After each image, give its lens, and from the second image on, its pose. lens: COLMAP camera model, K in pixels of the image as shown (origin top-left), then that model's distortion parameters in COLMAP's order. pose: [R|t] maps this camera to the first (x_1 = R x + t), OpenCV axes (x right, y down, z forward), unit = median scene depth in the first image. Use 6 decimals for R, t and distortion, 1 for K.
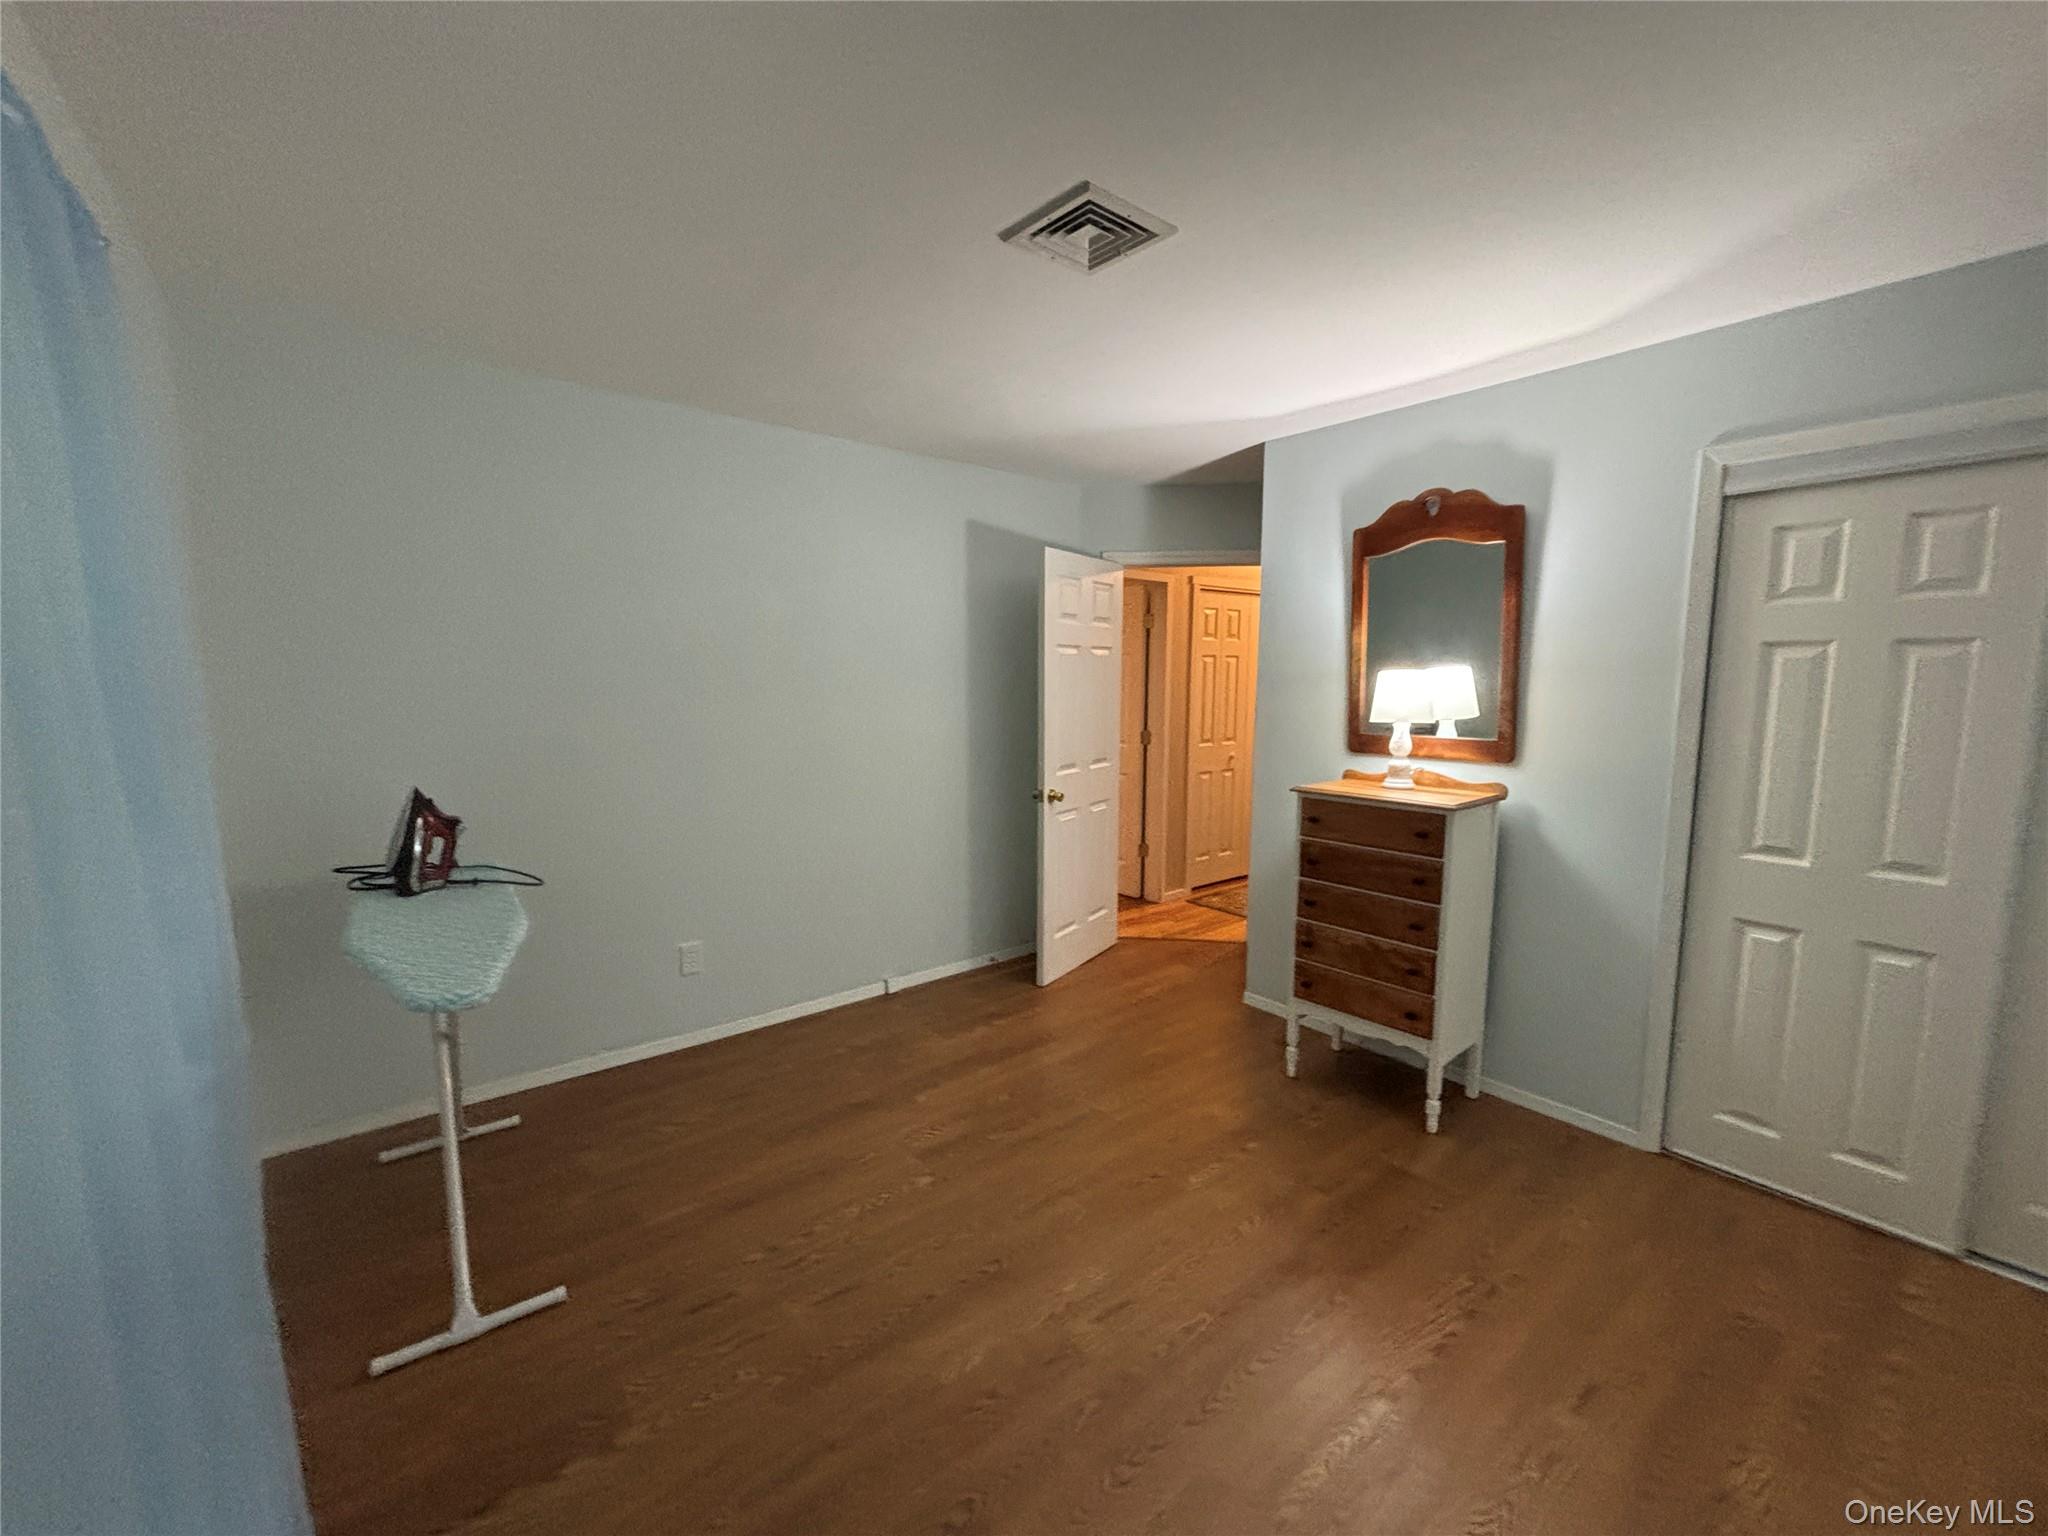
lens RADIAL K [[820.1, 0, 1020.6], [0, 820.1, 771.8], [0, 0, 1]] dist [0.004057, -0.000684]
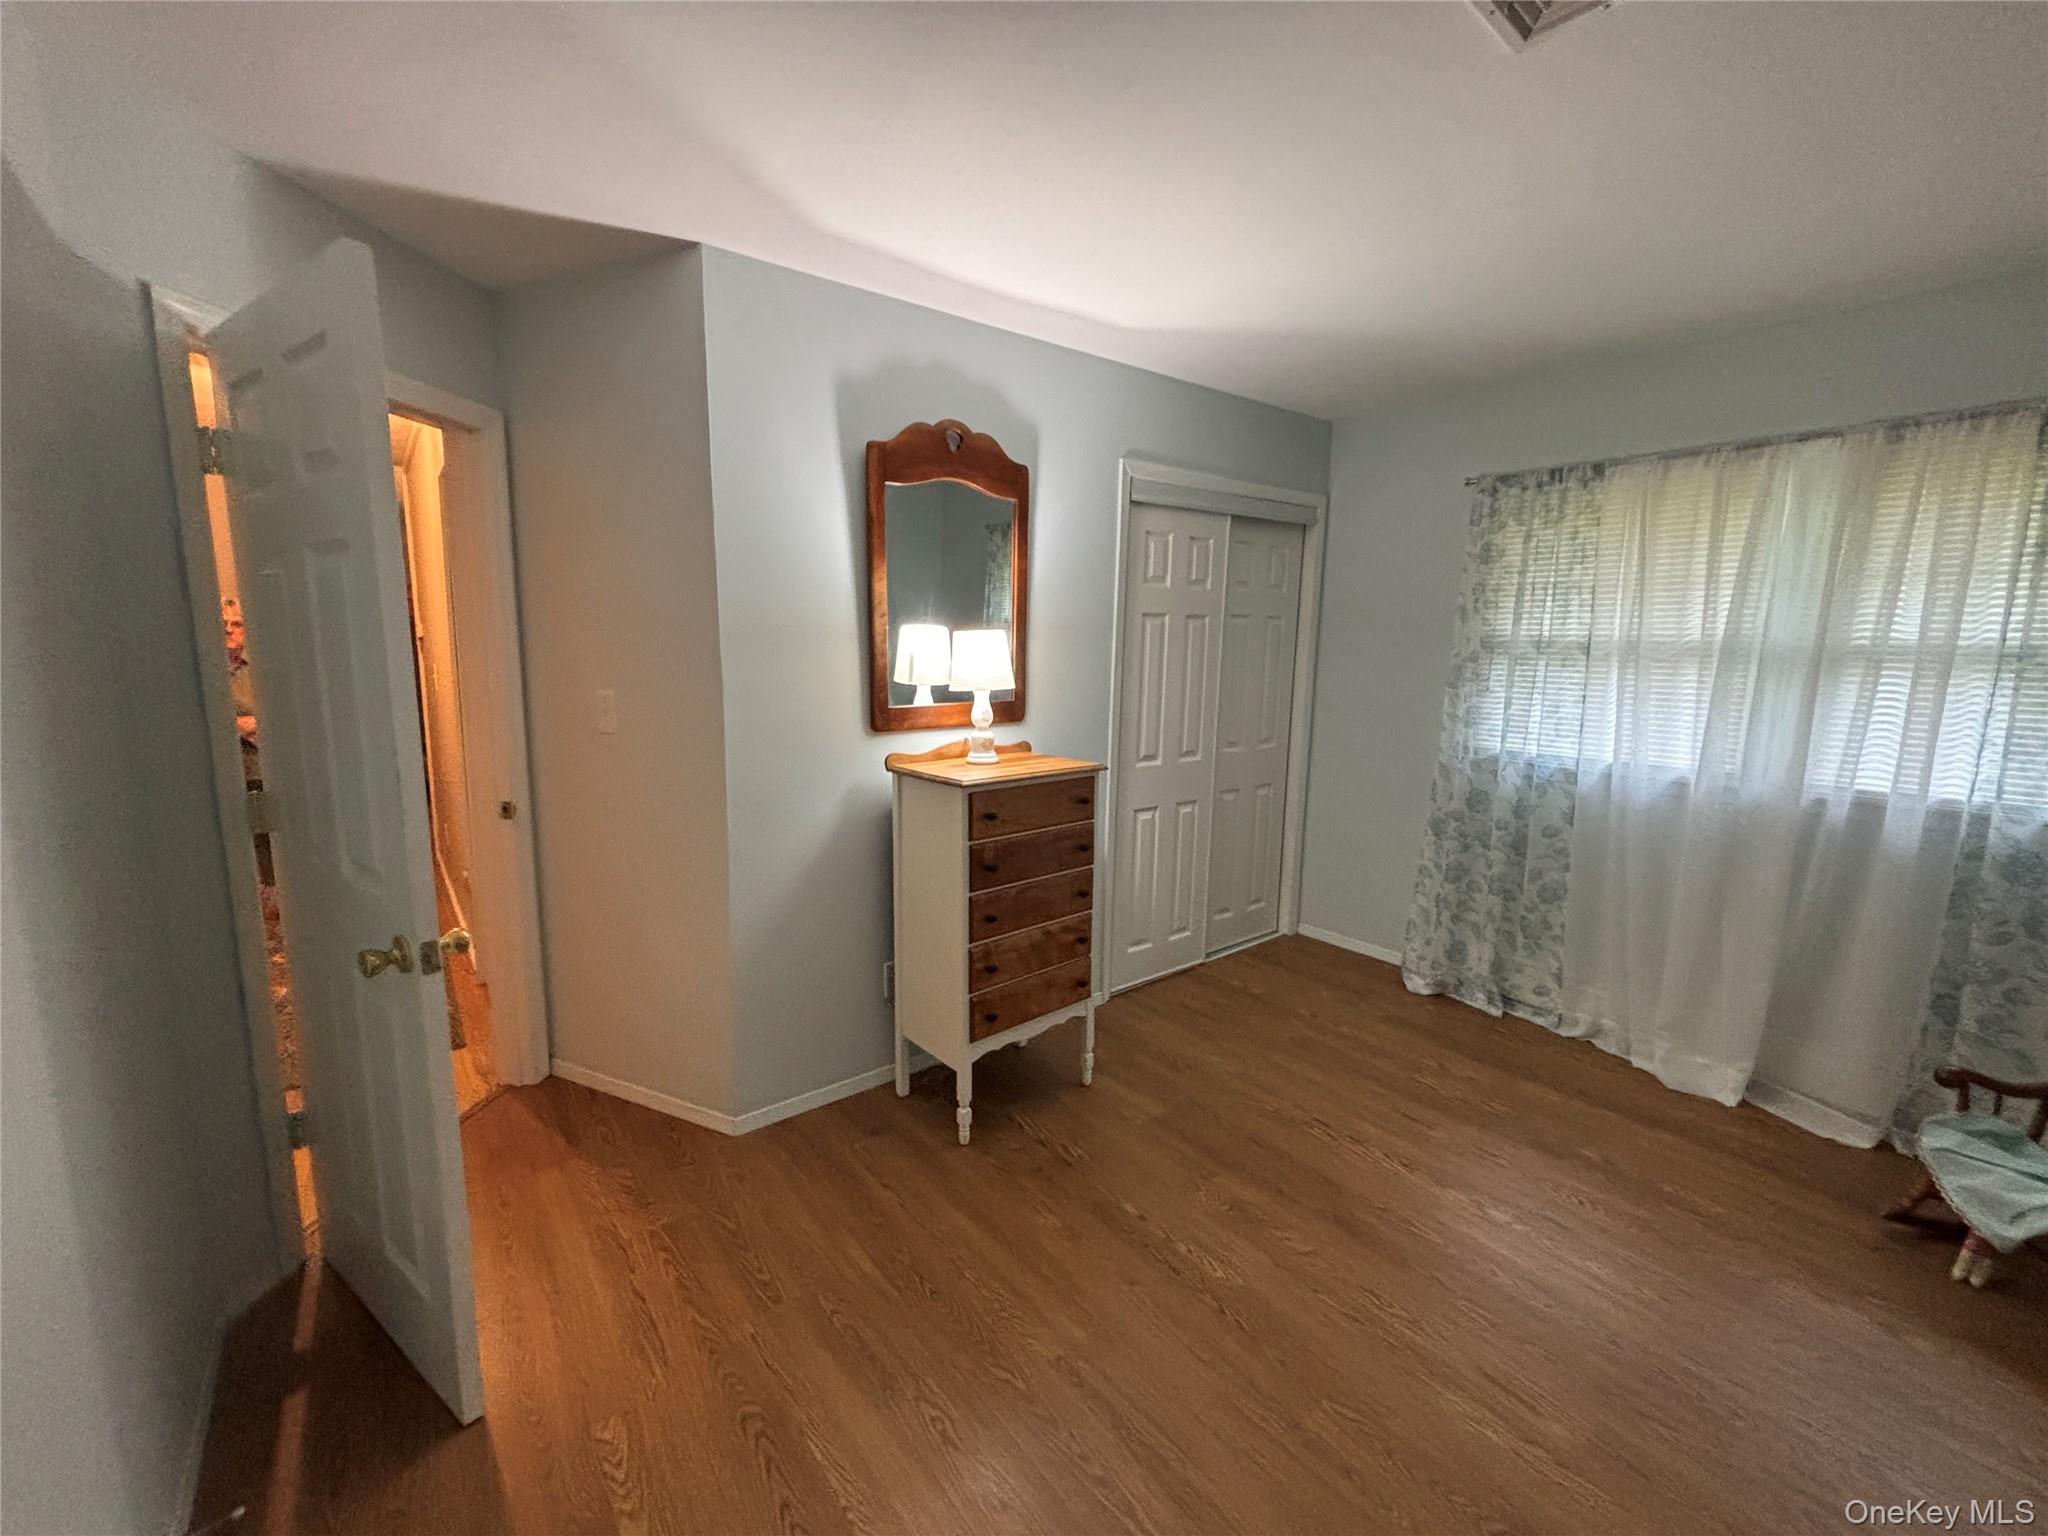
lens RADIAL K [[820.1, 0, 1023.0], [0, 820.1, 764.7], [0, 0, 1]] dist [0.004057, -0.000684]
pose [[0.033157, -0.159617, 0.986622, -0.444966], [0.102583, 0.982495, 0.155501, -0.118320], [-0.994172, 0.096055, 0.048951, 0.972863]]
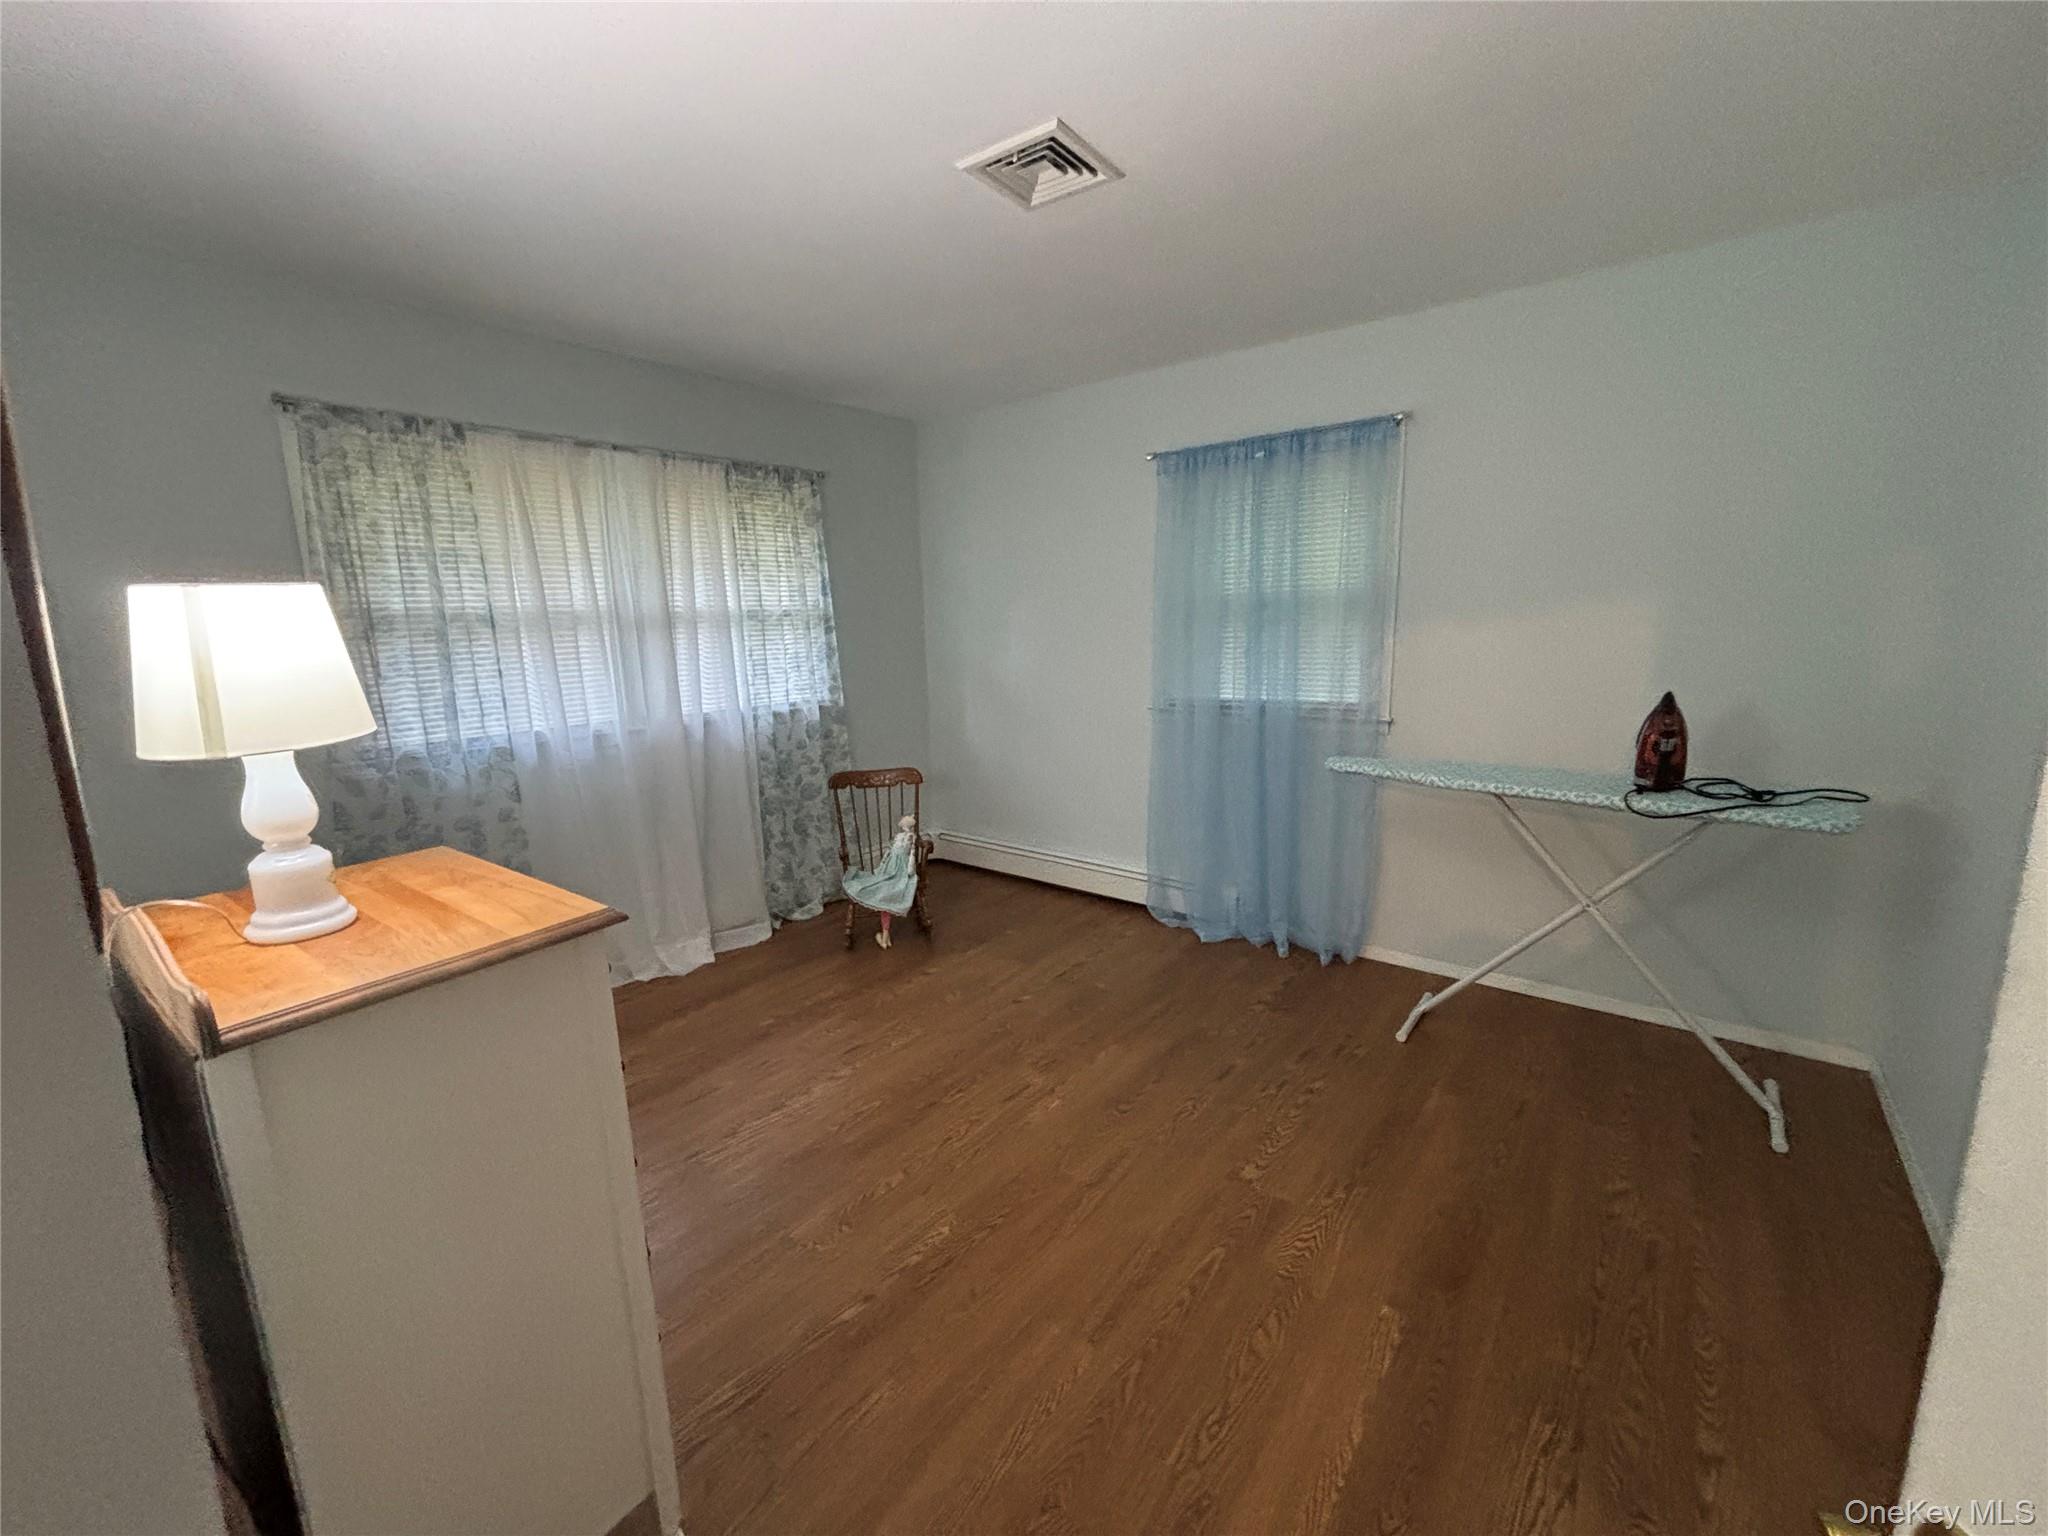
lens RADIAL K [[820.1, 0, 1030.6], [0, 820.1, 761.3], [0, 0, 1]] dist [0.004057, -0.000684]
pose [[-0.979731, 0.051299, -0.193637, 0.244160], [-0.006837, 0.957526, 0.288265, -0.160502], [0.200201, 0.283747, -0.937767, 1.461037]]
